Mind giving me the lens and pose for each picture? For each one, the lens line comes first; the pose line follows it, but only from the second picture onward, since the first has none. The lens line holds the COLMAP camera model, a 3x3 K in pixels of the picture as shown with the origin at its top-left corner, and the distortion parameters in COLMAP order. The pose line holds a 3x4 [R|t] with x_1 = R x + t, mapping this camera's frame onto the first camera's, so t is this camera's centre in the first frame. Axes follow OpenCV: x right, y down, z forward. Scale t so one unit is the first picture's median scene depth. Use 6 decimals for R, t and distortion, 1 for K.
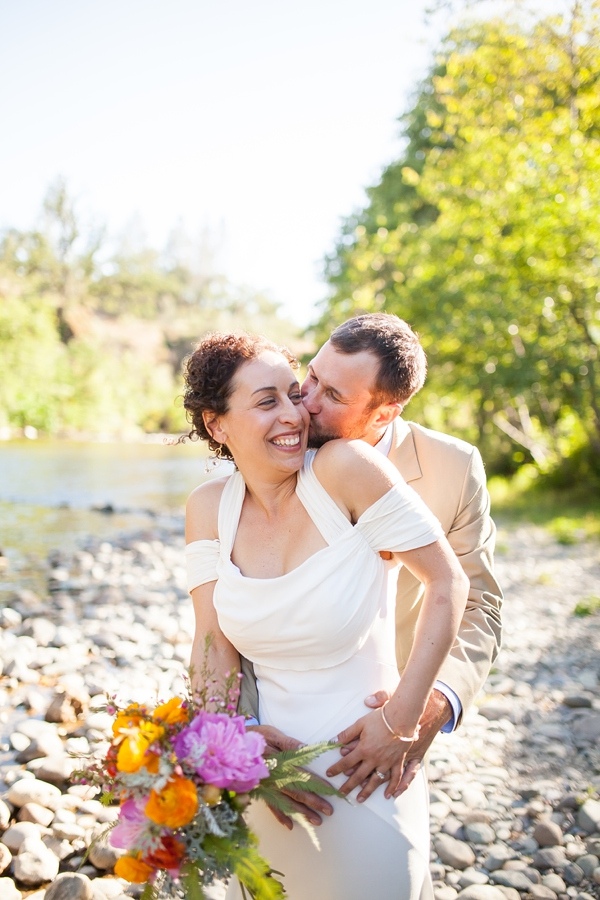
lens RADIAL K [[846.5, 0, 301.5], [0, 846.5, 449.1], [0, 0, 1]] dist [-0.055566, 0.000000]
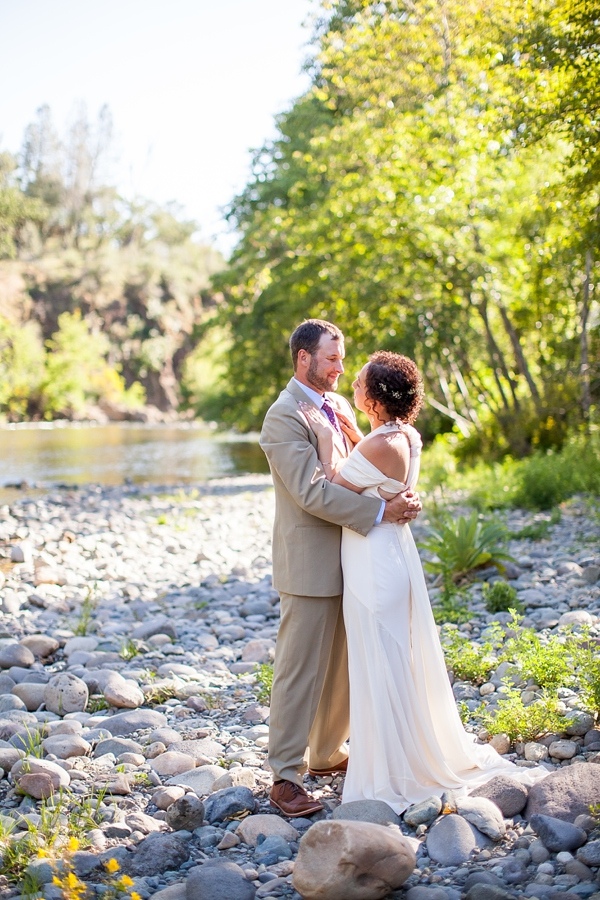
lens RADIAL K [[1295.3, 0, 307.0], [0, 1295.3, 450.3], [0, 0, 1]] dist [-0.148483, 0.000000]
pose [[0.997631, -0.042959, 0.053731, 0.036708], [0.042333, 0.999022, 0.012732, 0.017511], [-0.054225, -0.010427, 0.998474, -0.518425]]
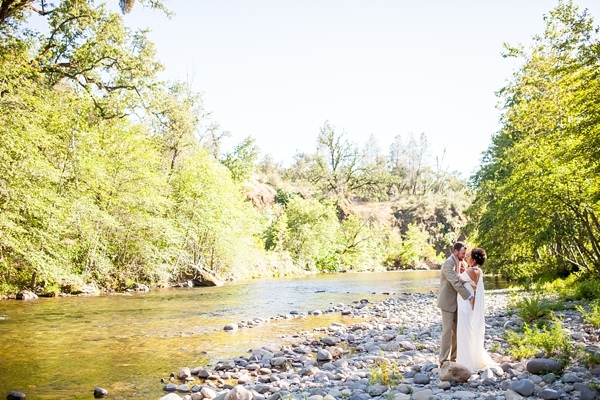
lens RADIAL K [[564.4, 0, 299.9], [0, 564.4, 202.6], [0, 0, 1]] dist [-0.055566, 0.000000]
pose [[0.945550, -0.088472, -0.313223, 0.071041], [0.044775, 0.988556, -0.144060, 0.022634], [0.322383, 0.122191, 0.938690, -0.662083]]
